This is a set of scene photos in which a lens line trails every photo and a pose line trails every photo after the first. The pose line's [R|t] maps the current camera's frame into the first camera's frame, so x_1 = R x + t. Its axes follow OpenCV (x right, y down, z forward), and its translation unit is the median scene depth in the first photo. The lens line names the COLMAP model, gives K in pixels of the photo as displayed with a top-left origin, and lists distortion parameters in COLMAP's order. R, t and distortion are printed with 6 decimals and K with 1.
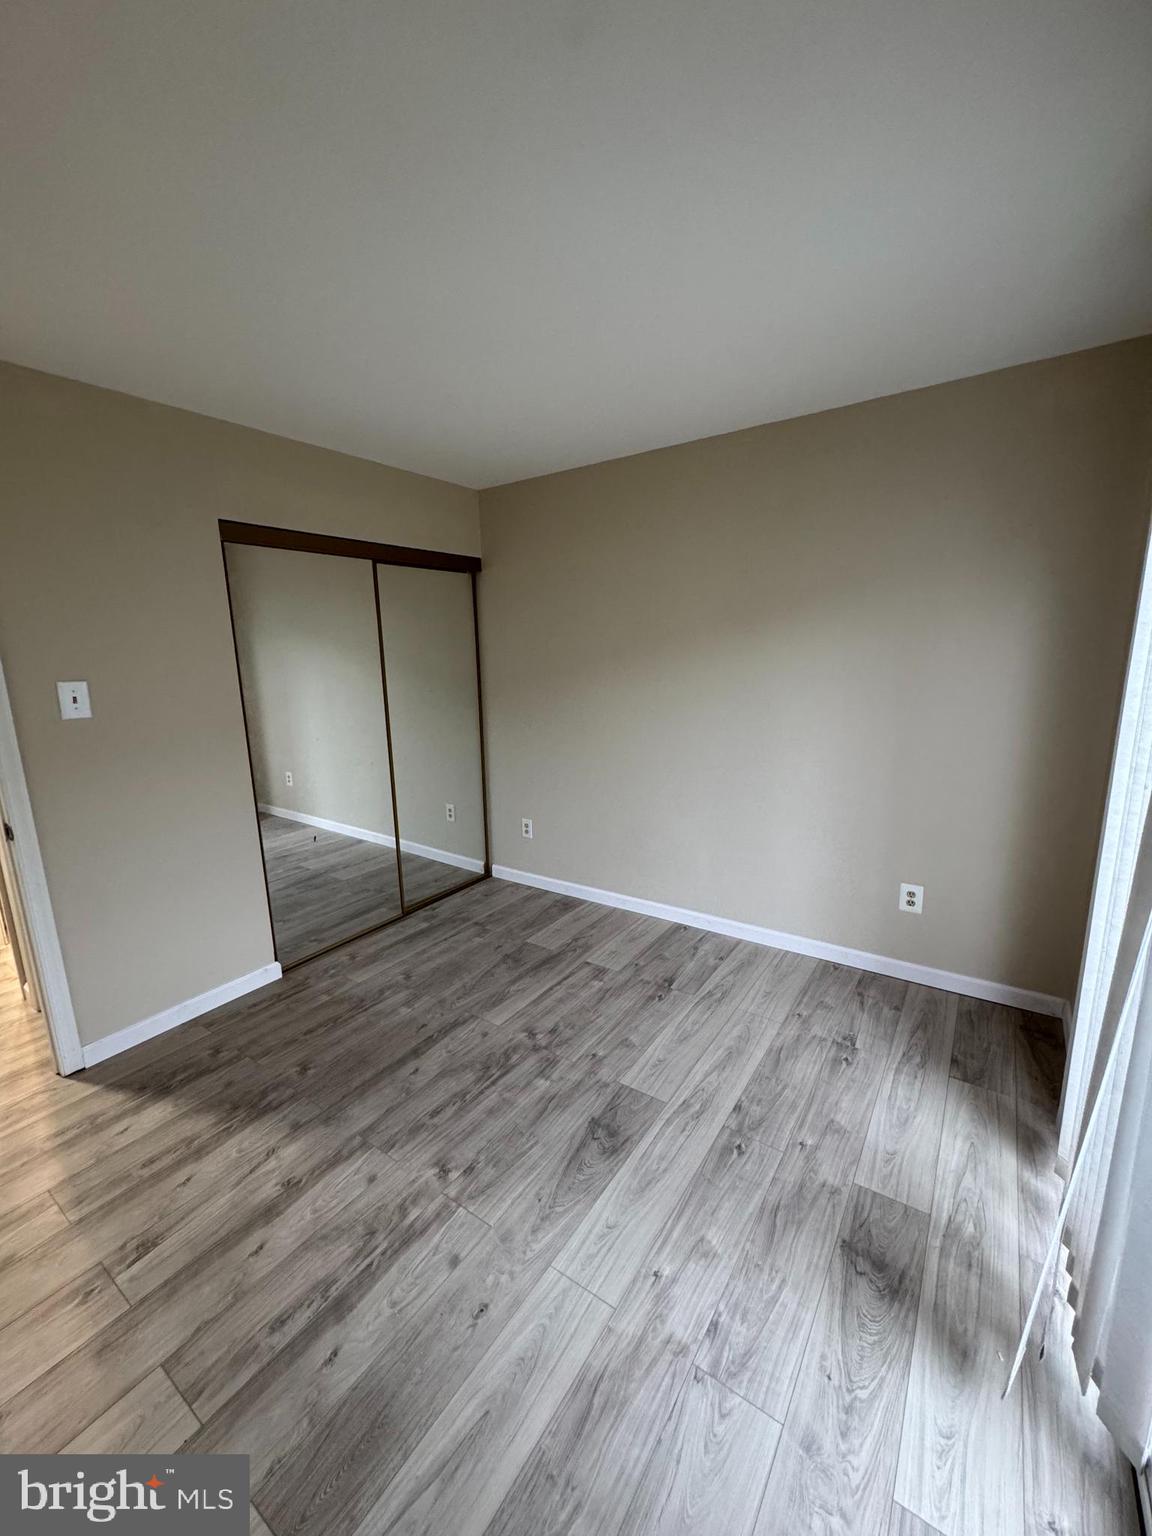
lens RADIAL K [[611.8, 0, 577.3], [0, 611.8, 766.5], [0, 0, 1]] dist [-0.003647, 0.000499]
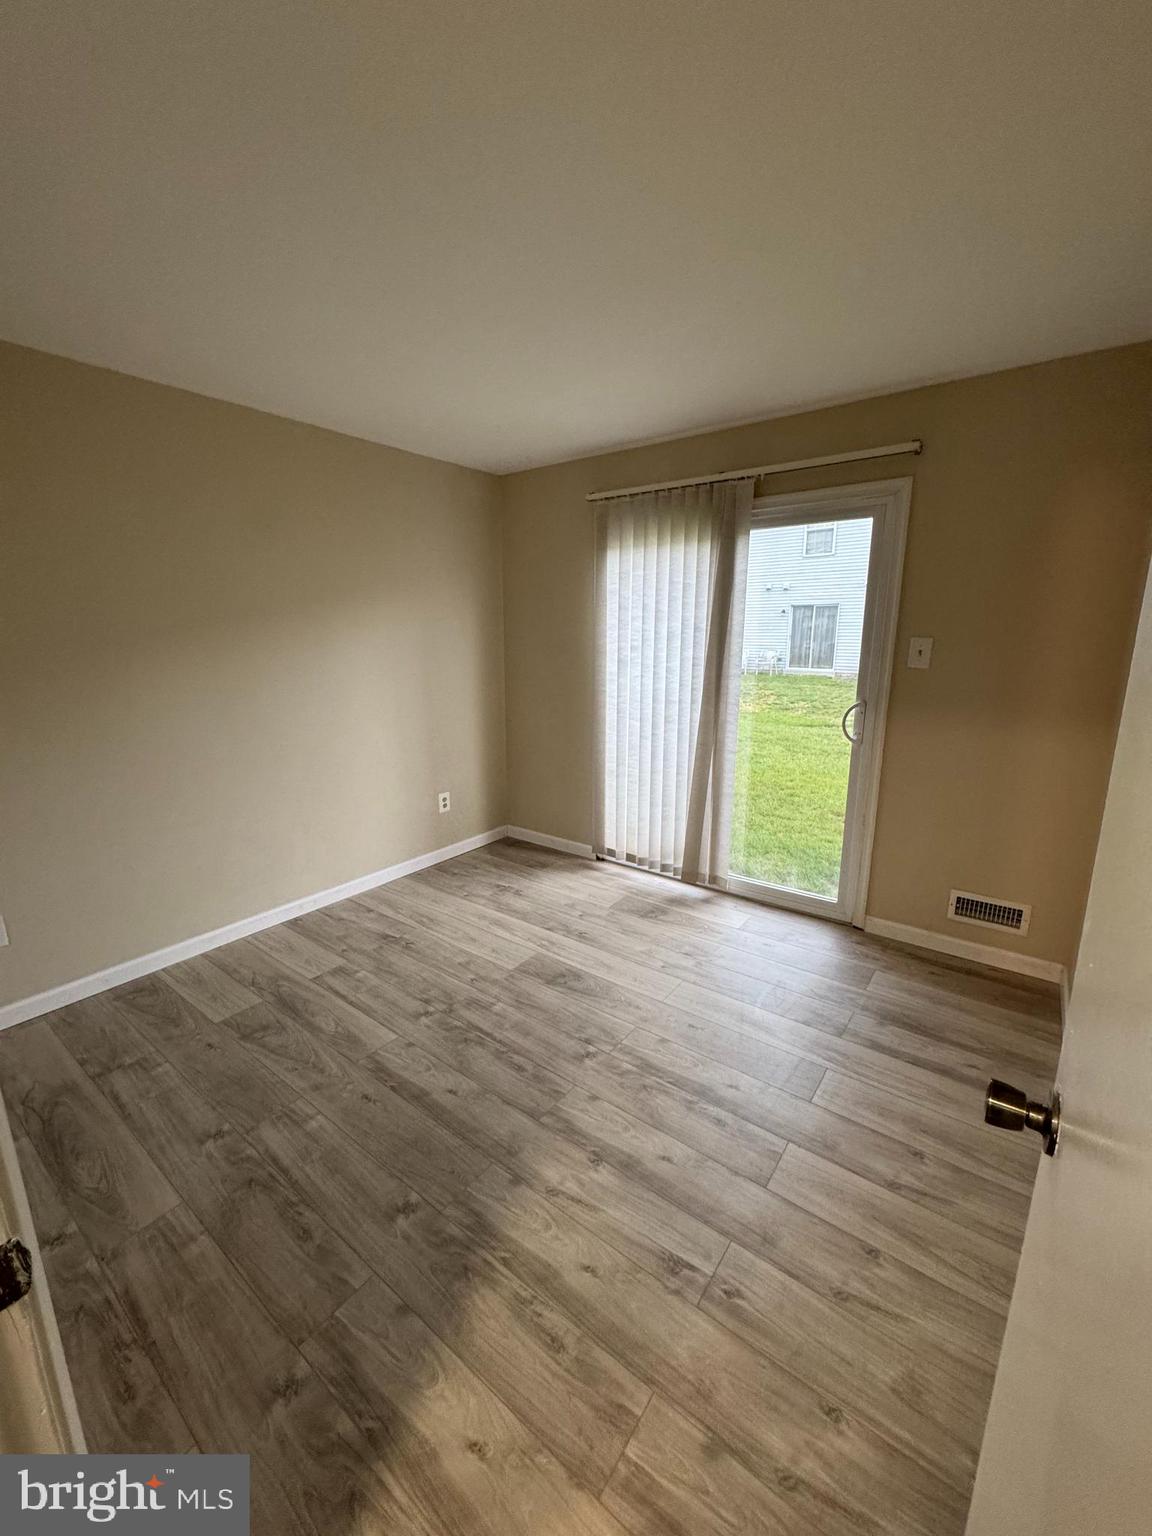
lens RADIAL K [[611.8, 0, 577.3], [0, 611.8, 766.5], [0, 0, 1]] dist [-0.003647, 0.000499]
pose [[0.041751, -0.188336, 0.981217, -1.013242], [0.193329, 0.965036, 0.177004, -0.077570], [-0.980245, 0.182307, 0.076702, 0.649347]]
